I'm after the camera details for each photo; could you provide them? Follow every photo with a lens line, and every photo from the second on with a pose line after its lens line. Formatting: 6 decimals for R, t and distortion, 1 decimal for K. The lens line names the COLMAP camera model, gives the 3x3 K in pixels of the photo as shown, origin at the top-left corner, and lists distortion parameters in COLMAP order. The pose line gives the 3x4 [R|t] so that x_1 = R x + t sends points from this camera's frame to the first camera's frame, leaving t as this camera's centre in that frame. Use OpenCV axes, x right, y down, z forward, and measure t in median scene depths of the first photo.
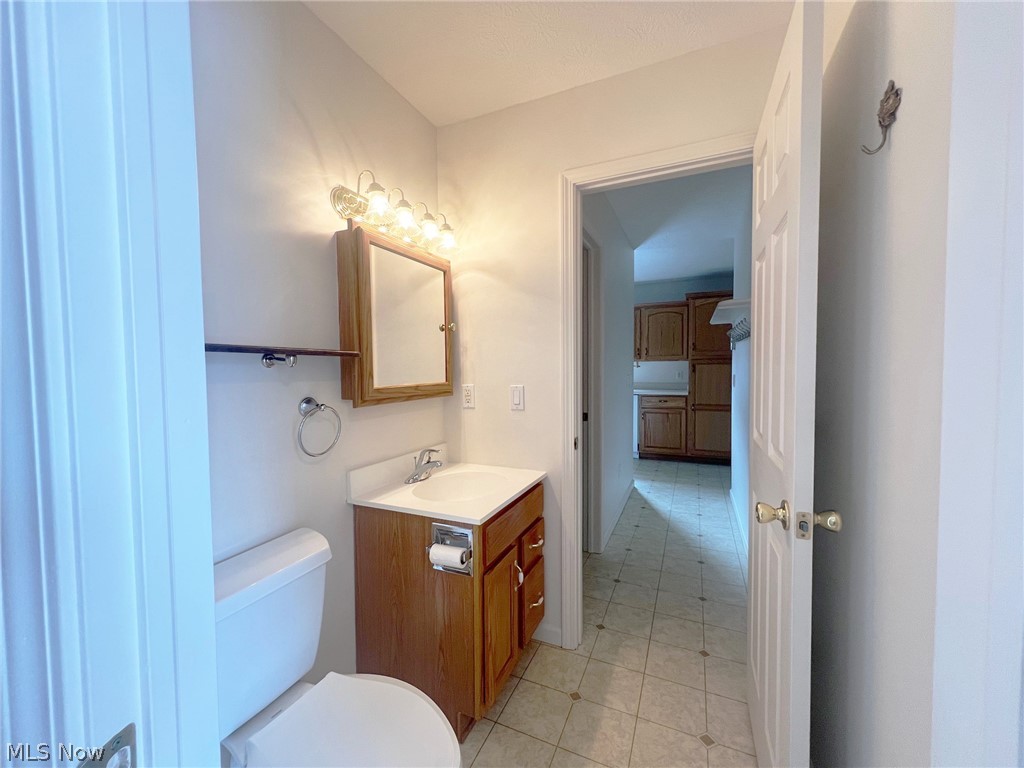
lens RADIAL K [[406.0, 0, 511.2], [0, 406.0, 378.0], [0, 0, 1]] dist [0.000792, -0.000224]
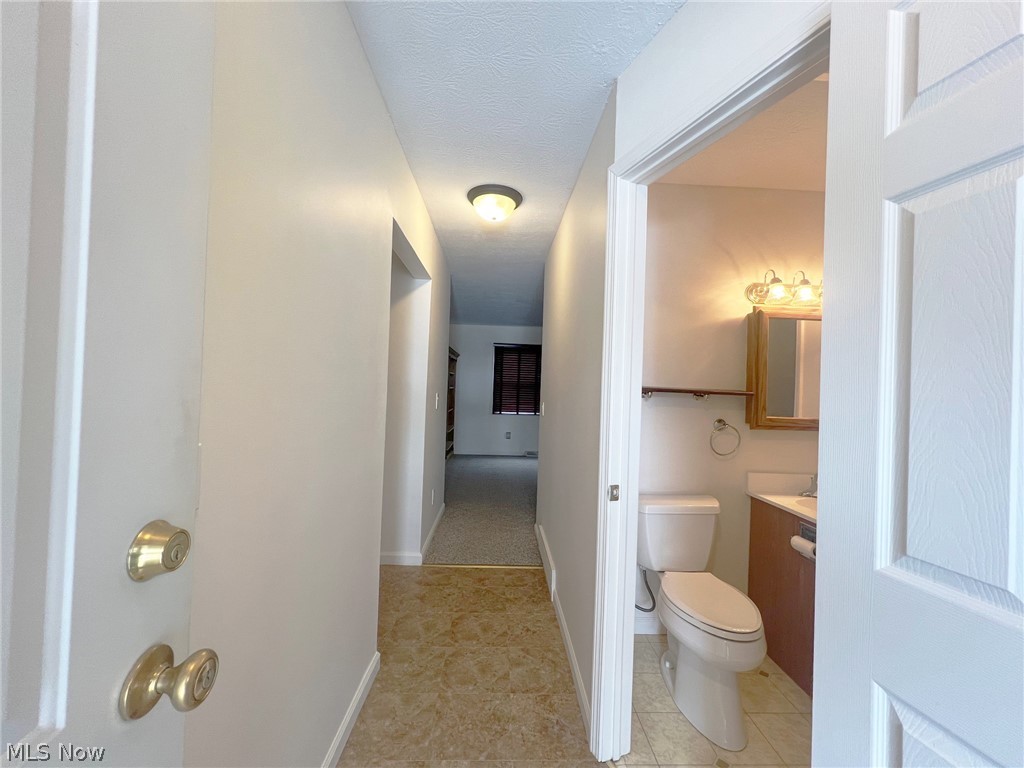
lens RADIAL K [[406.0, 0, 513.0], [0, 406.0, 382.9], [0, 0, 1]] dist [0.000792, -0.000224]
pose [[0.449191, 0.010754, -0.893371, 0.560477], [-0.066994, 0.997518, -0.021677, -0.007817], [0.890921, 0.069588, 0.448796, -0.474633]]
